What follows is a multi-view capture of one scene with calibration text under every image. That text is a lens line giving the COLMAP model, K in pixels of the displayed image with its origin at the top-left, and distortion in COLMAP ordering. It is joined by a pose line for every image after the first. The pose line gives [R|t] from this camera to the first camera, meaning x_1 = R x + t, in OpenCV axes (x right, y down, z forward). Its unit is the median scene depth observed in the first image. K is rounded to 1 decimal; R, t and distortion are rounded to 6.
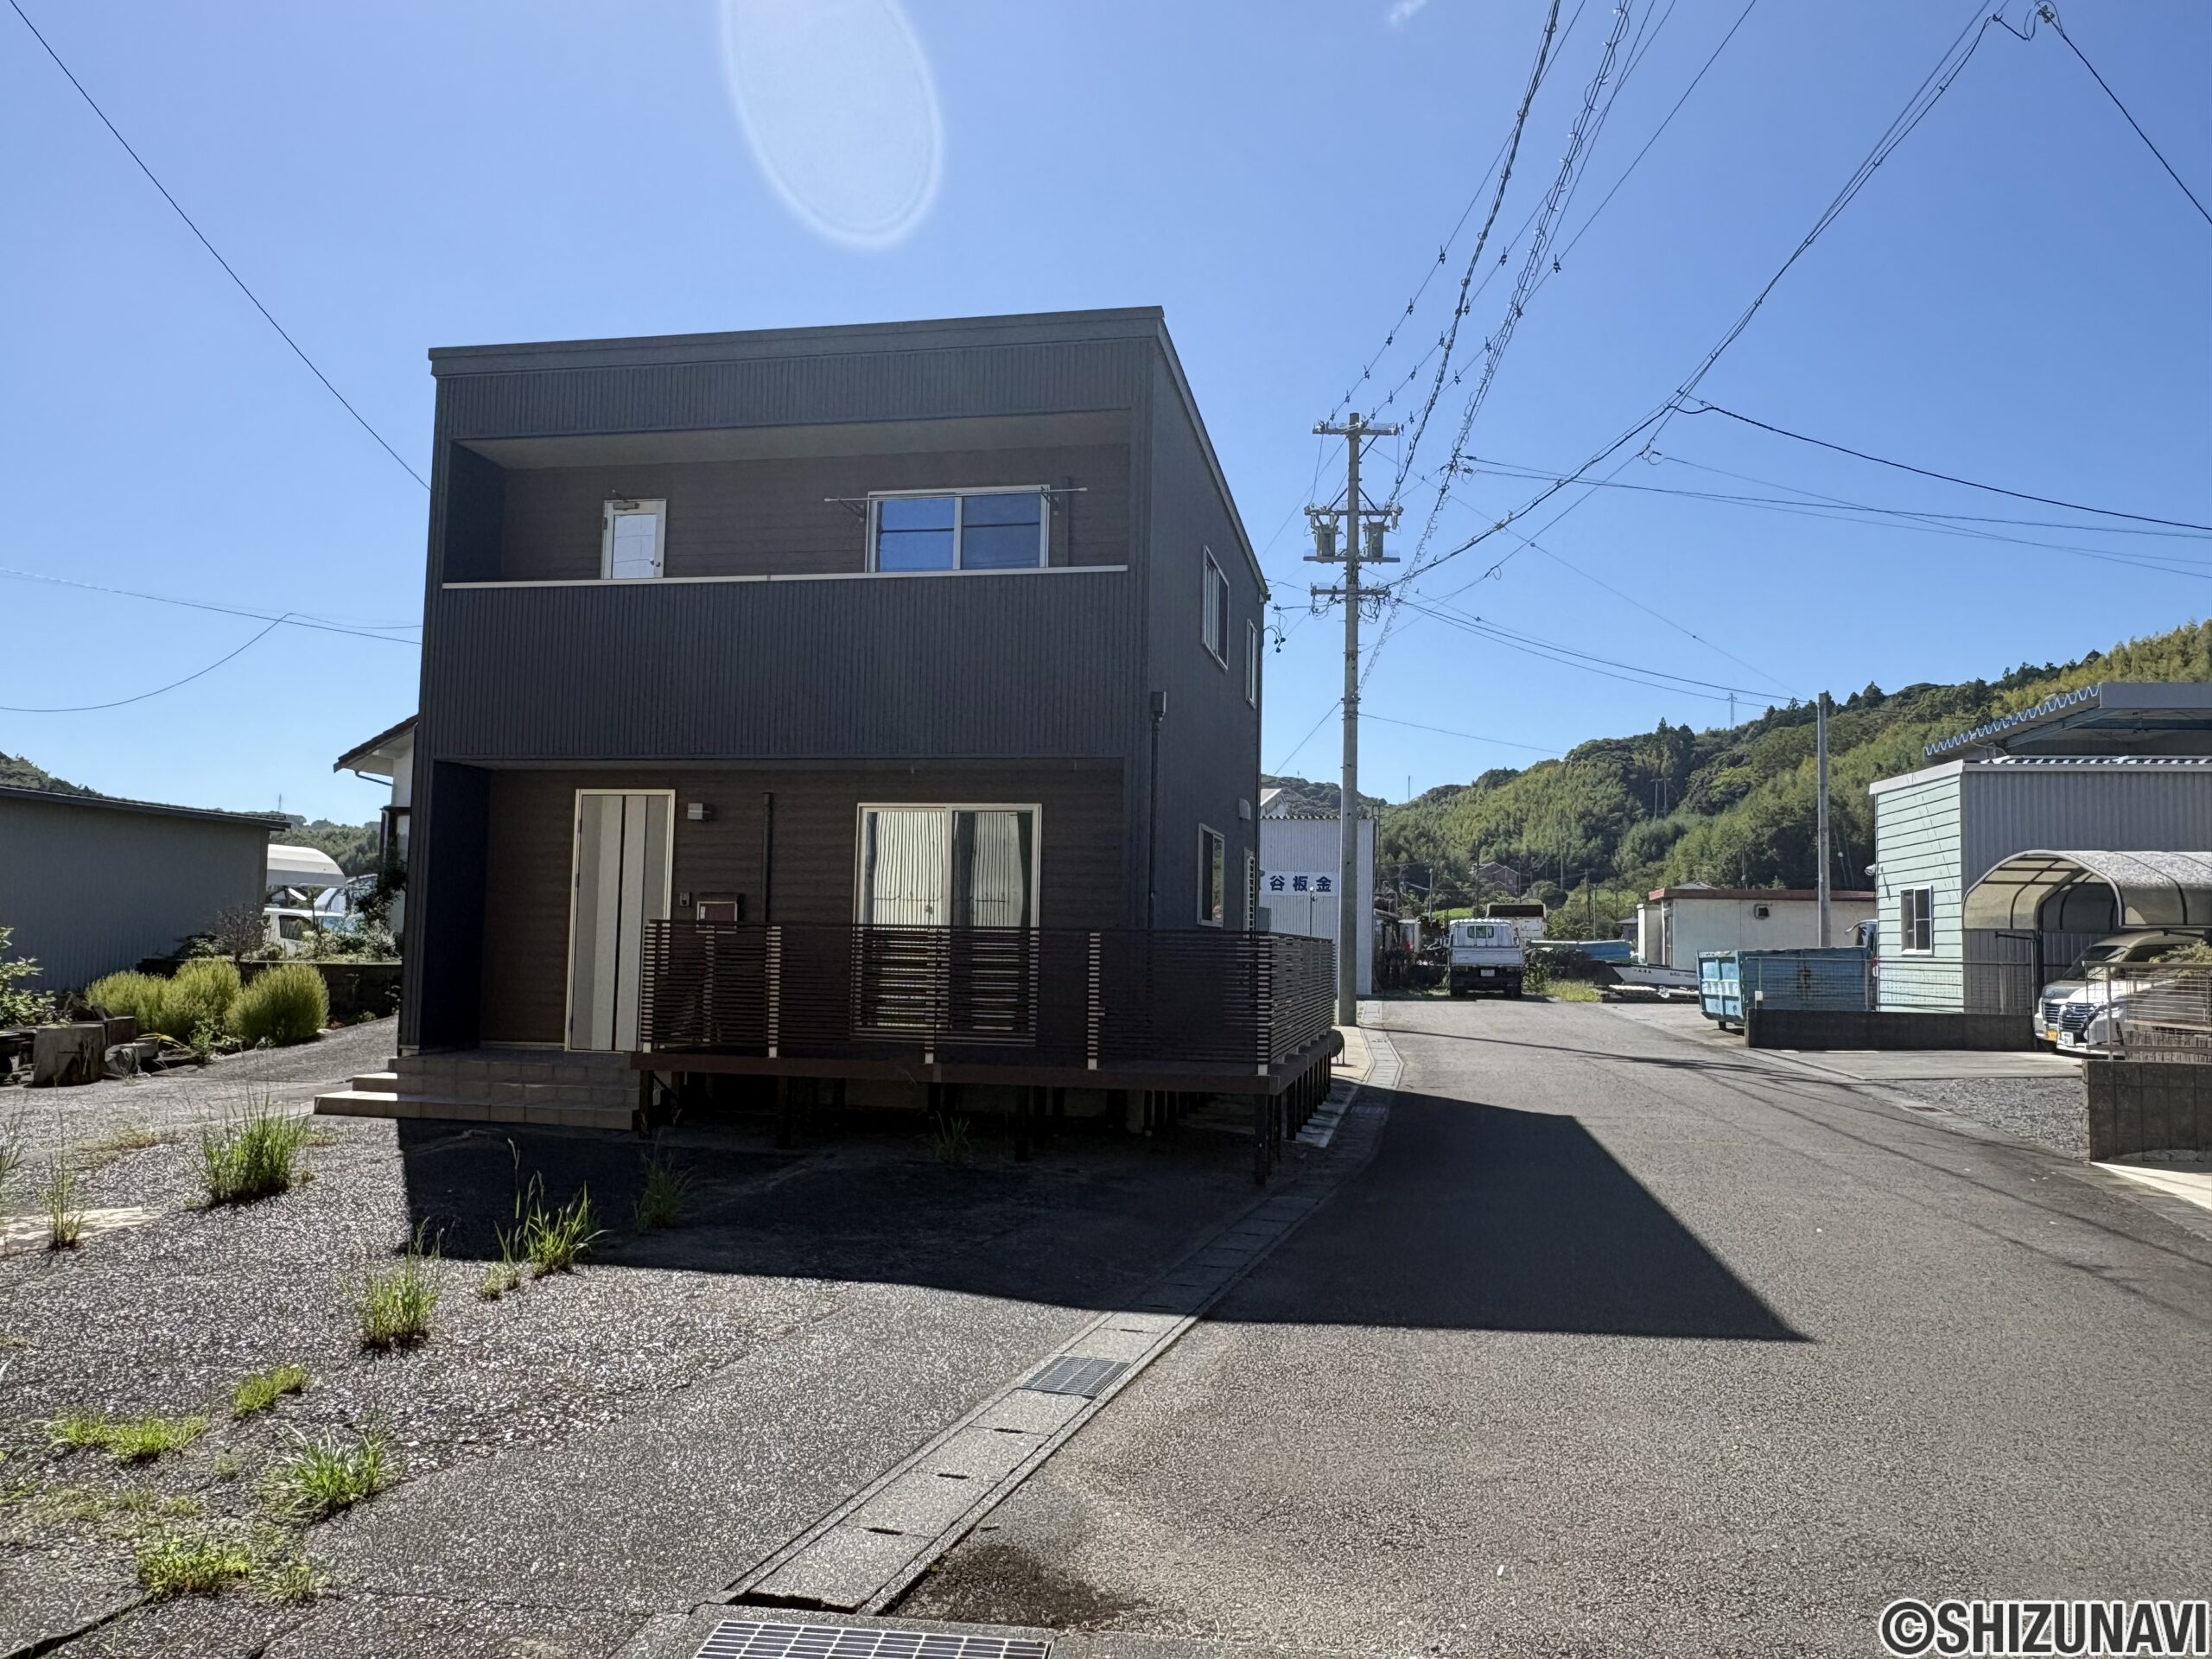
lens RADIAL K [[1634.7, 0, 1106.0], [0, 1634.7, 829.5], [0, 0, 1]] dist [-0.002941, 0.002637]
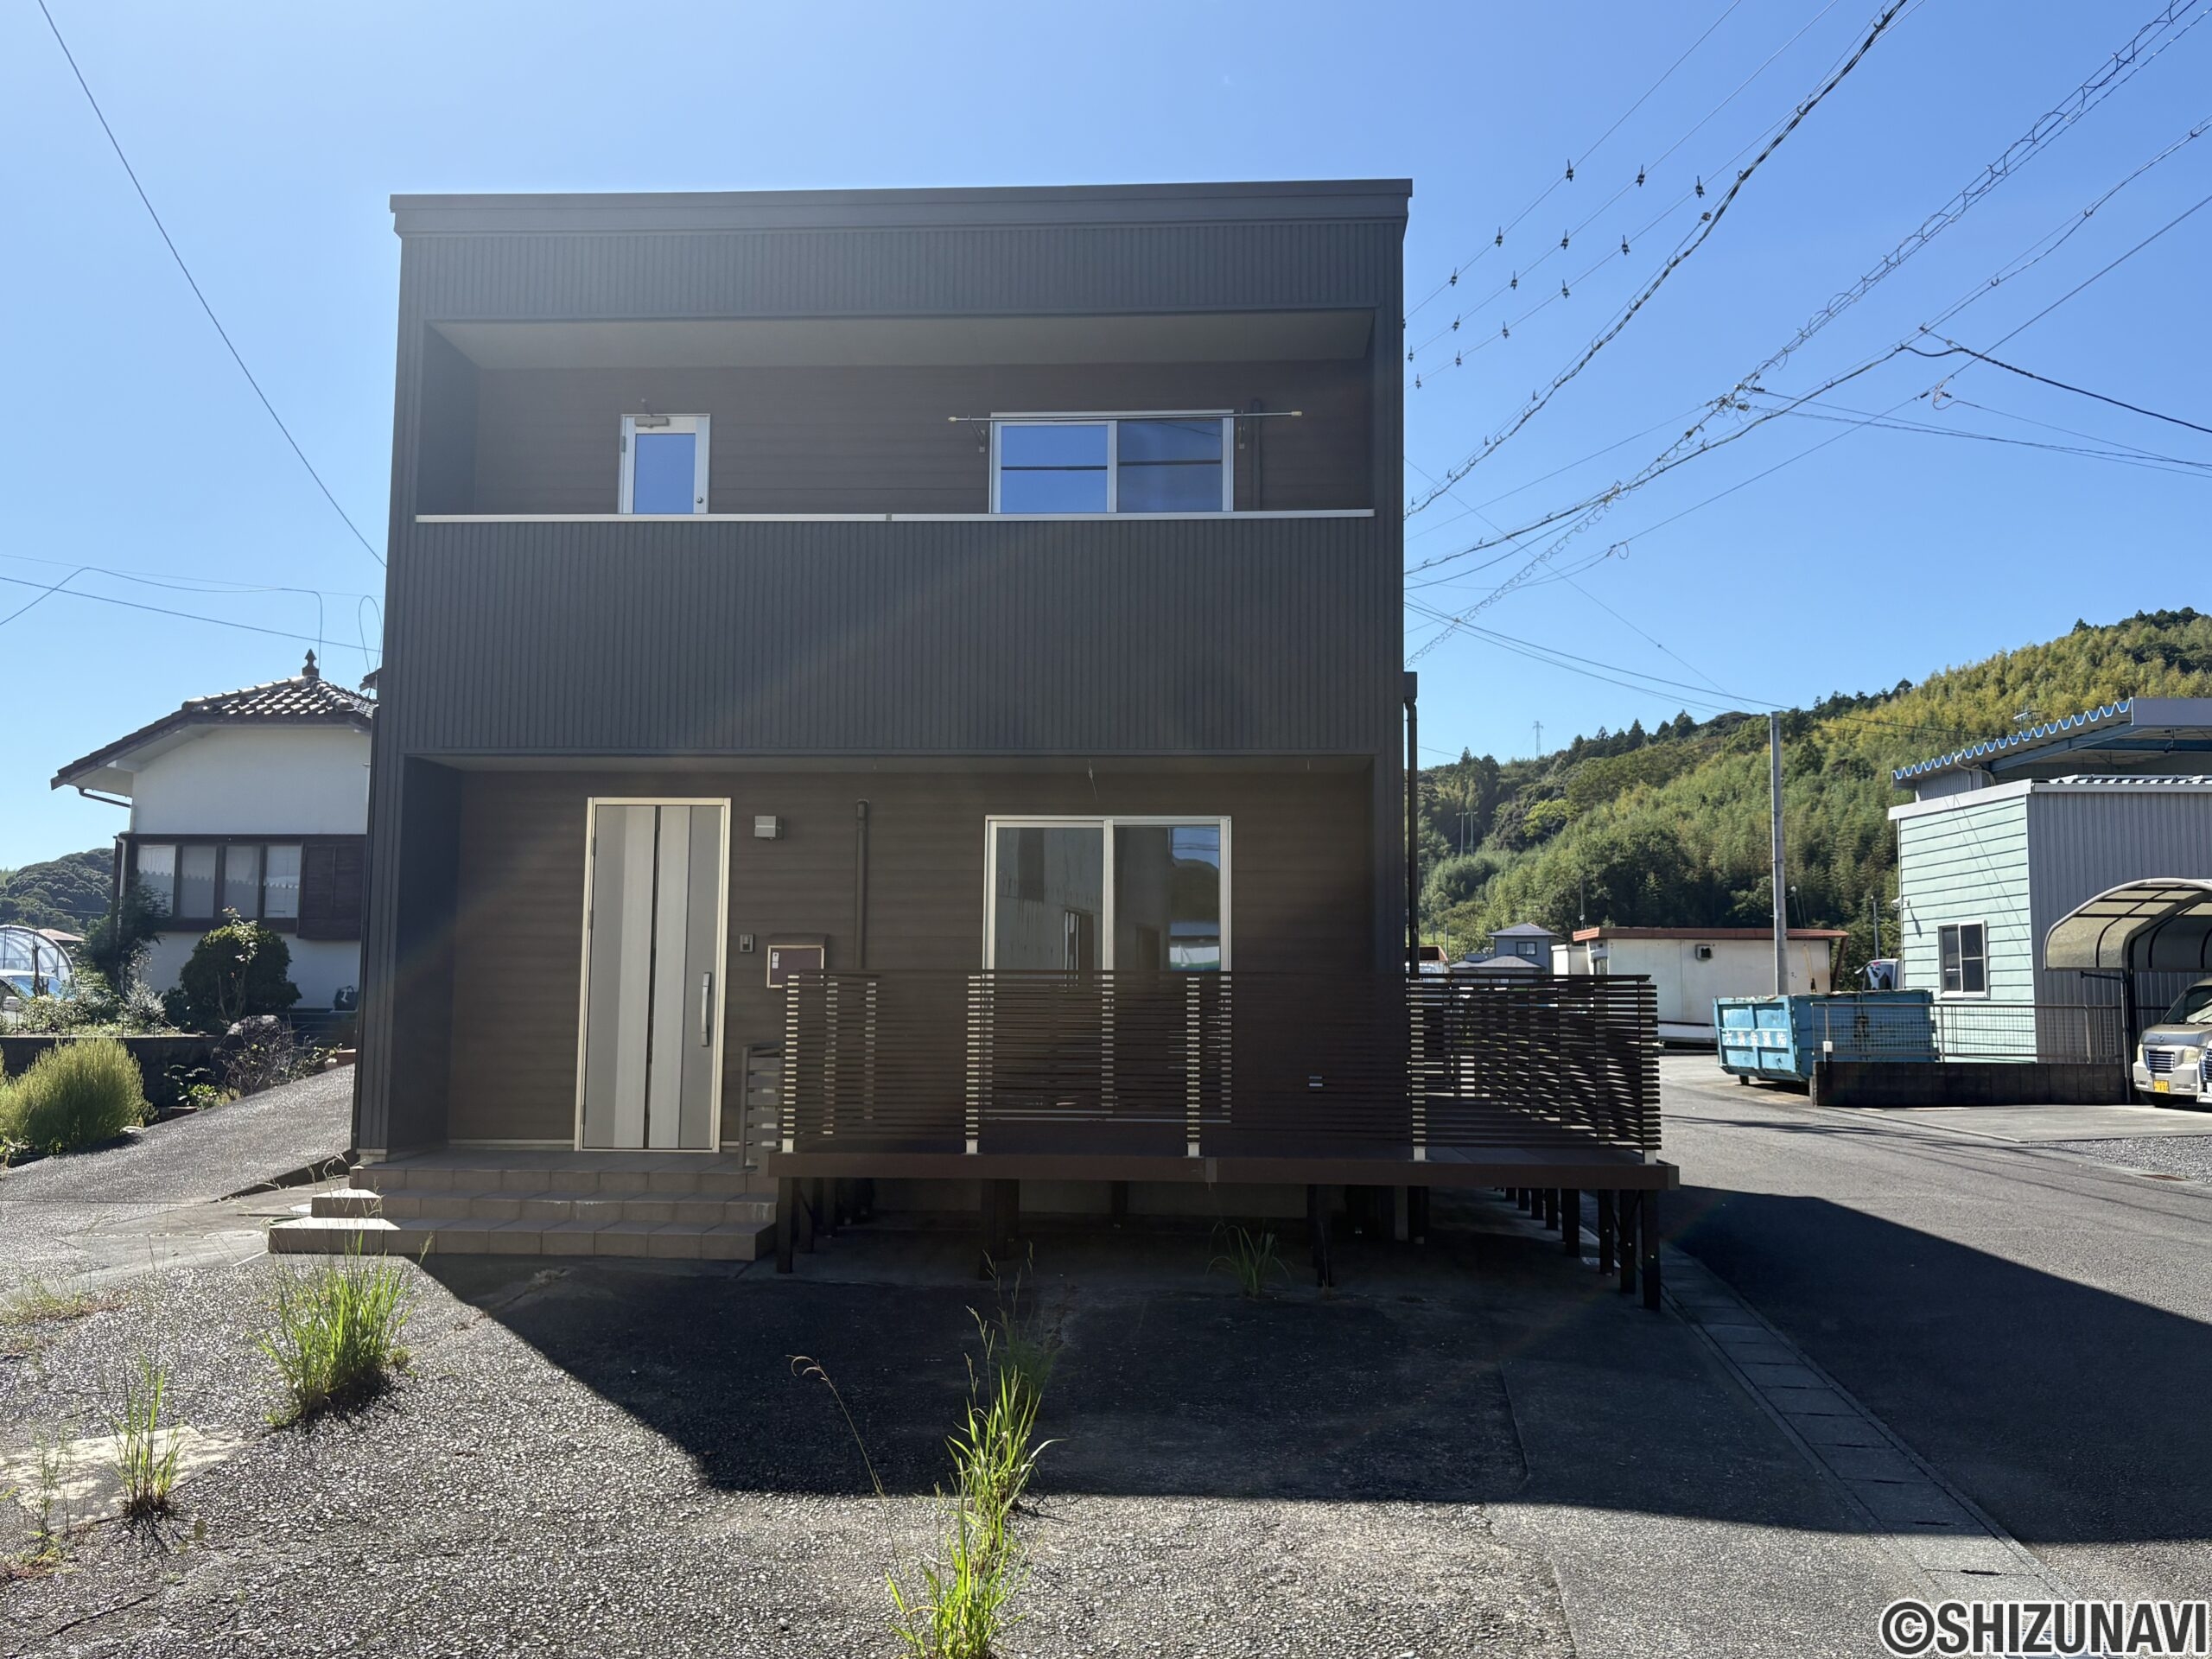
lens RADIAL K [[1812.9, 0, 1118.5], [0, 1812.9, 827.9], [0, 0, 1]] dist [0.038941, -0.007708]
pose [[0.989256, 0.000083, 0.146192, -0.108521], [0.003228, 0.999744, -0.022409, 0.004567], [-0.146156, 0.022640, 0.989002, 0.075055]]
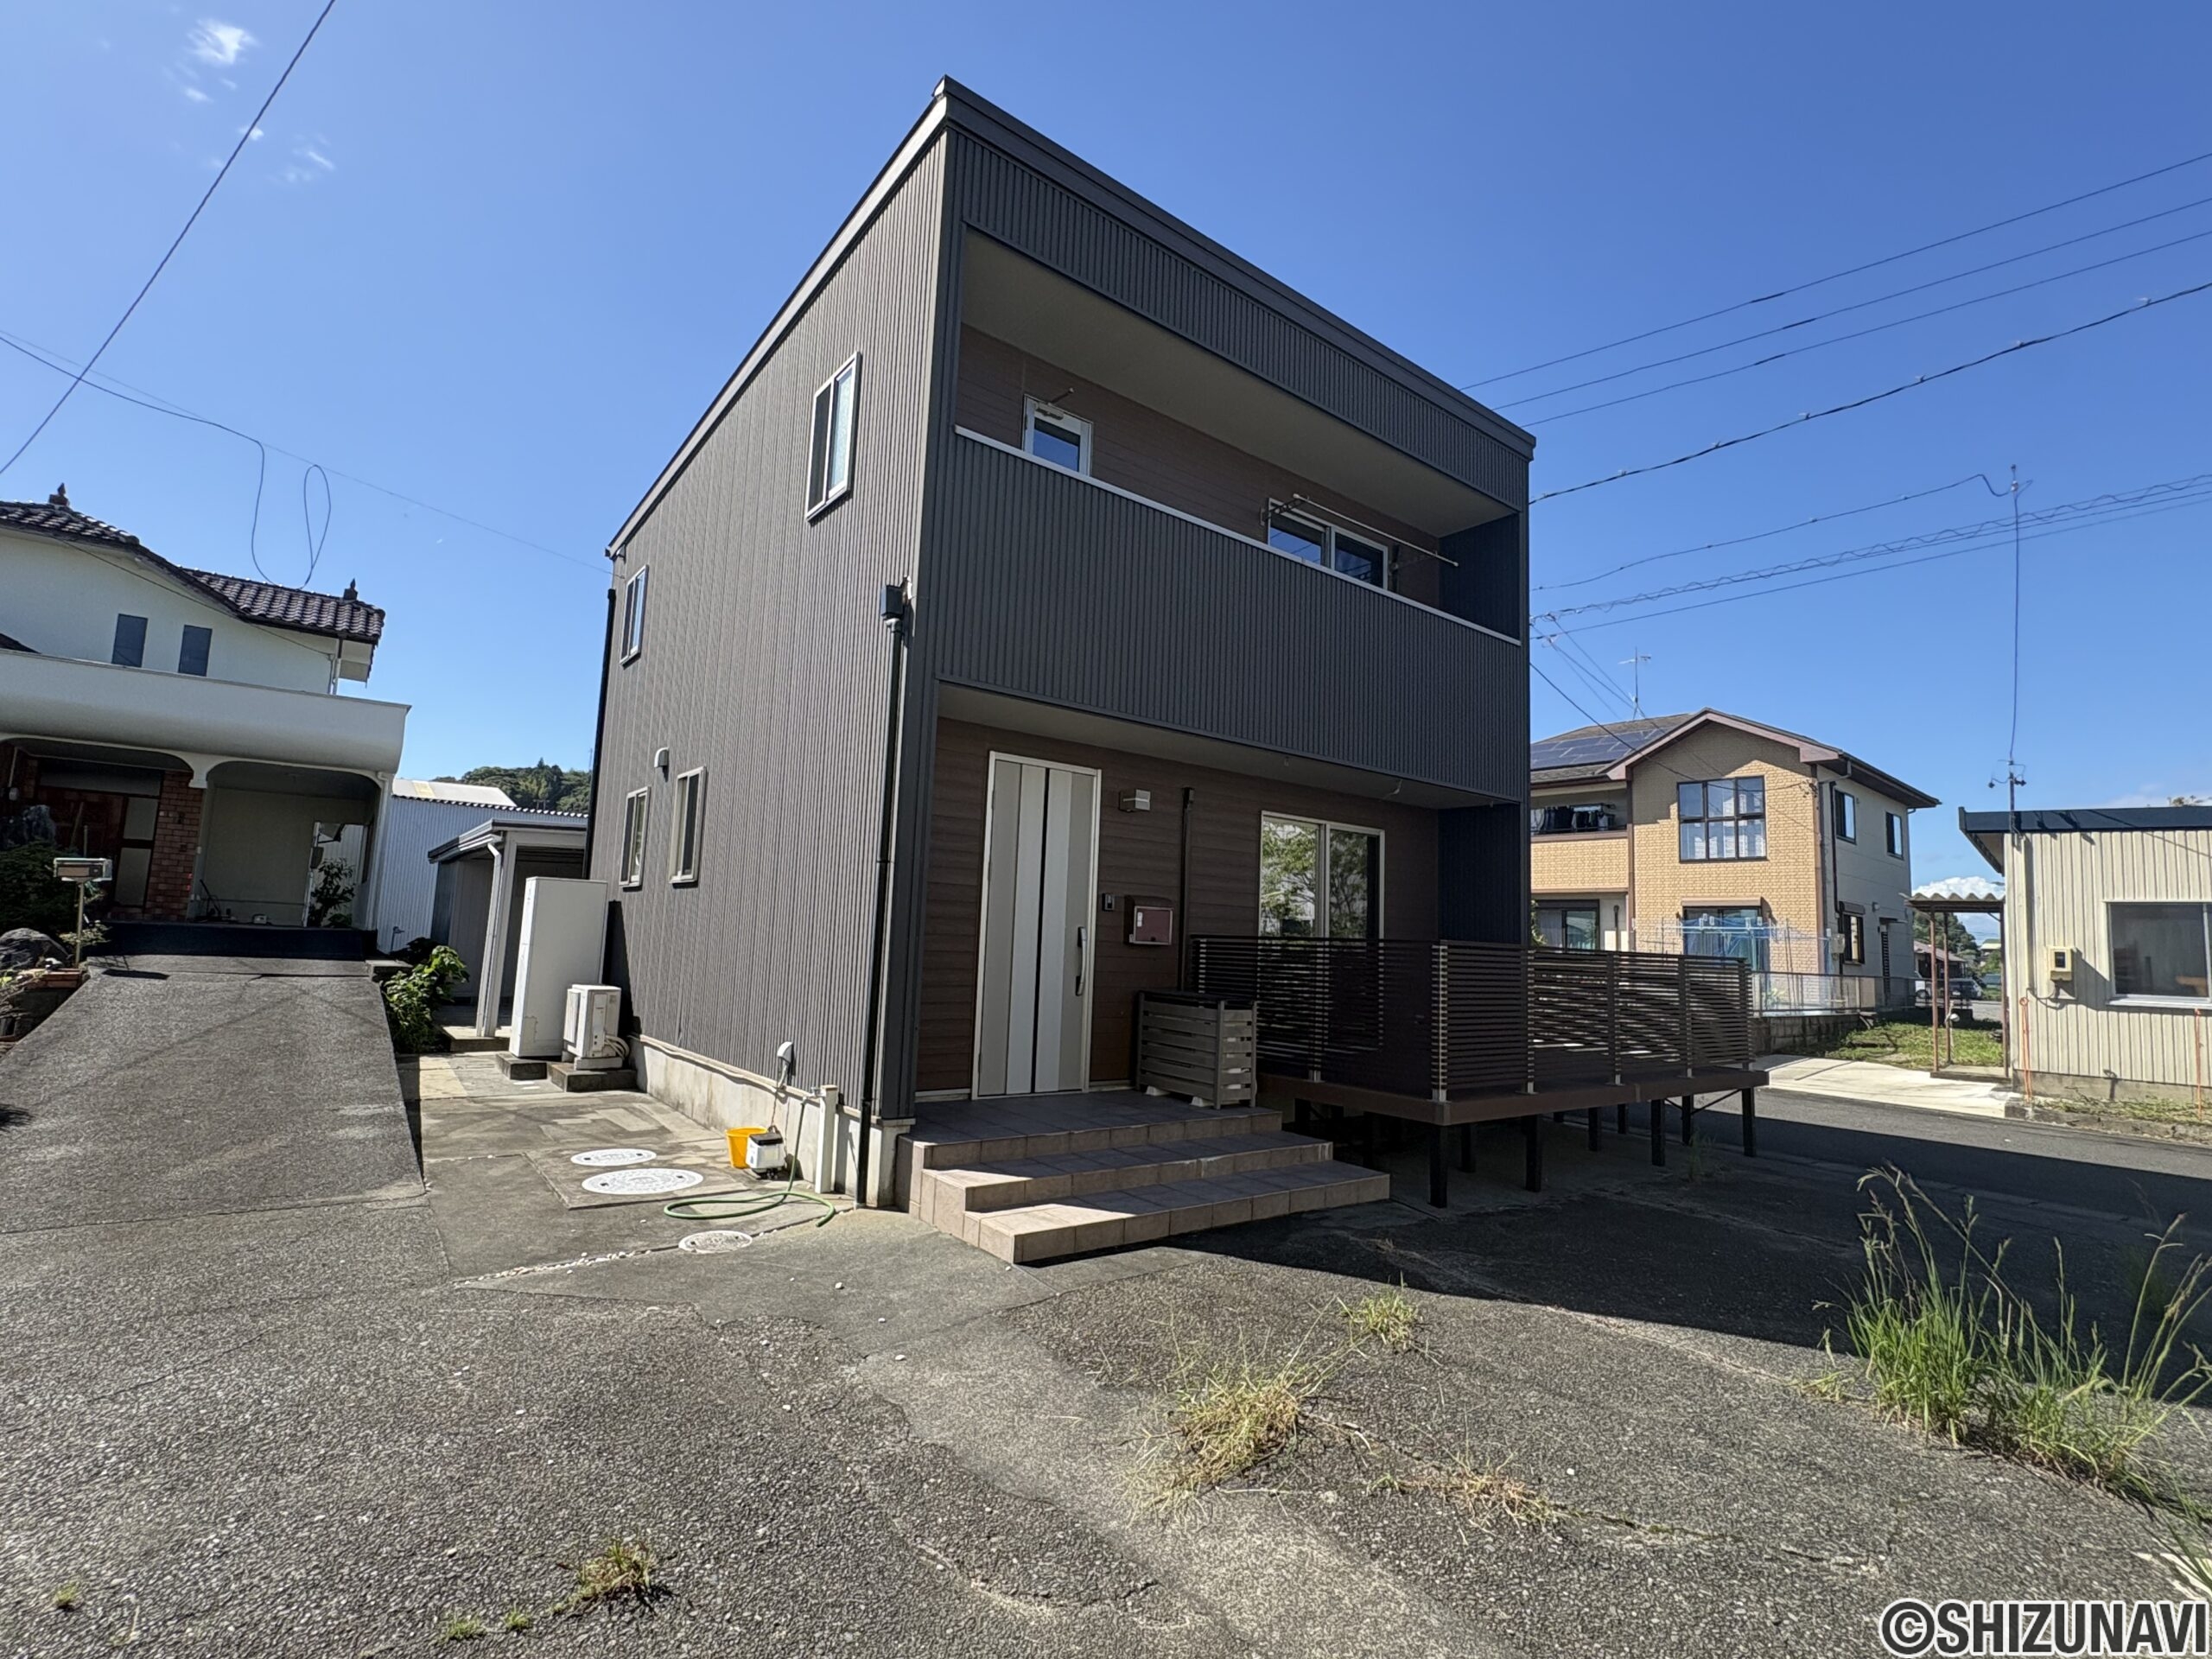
lens RADIAL K [[1033.8, 0, 1106.0], [0, 1033.8, 829.5], [0, 0, 1]] dist [0.000513, 0.000006]
pose [[0.649871, 0.087243, 0.755021, -0.315376], [-0.076970, 0.995837, -0.048819, 0.015170], [-0.756137, -0.026388, 0.653881, 0.309164]]
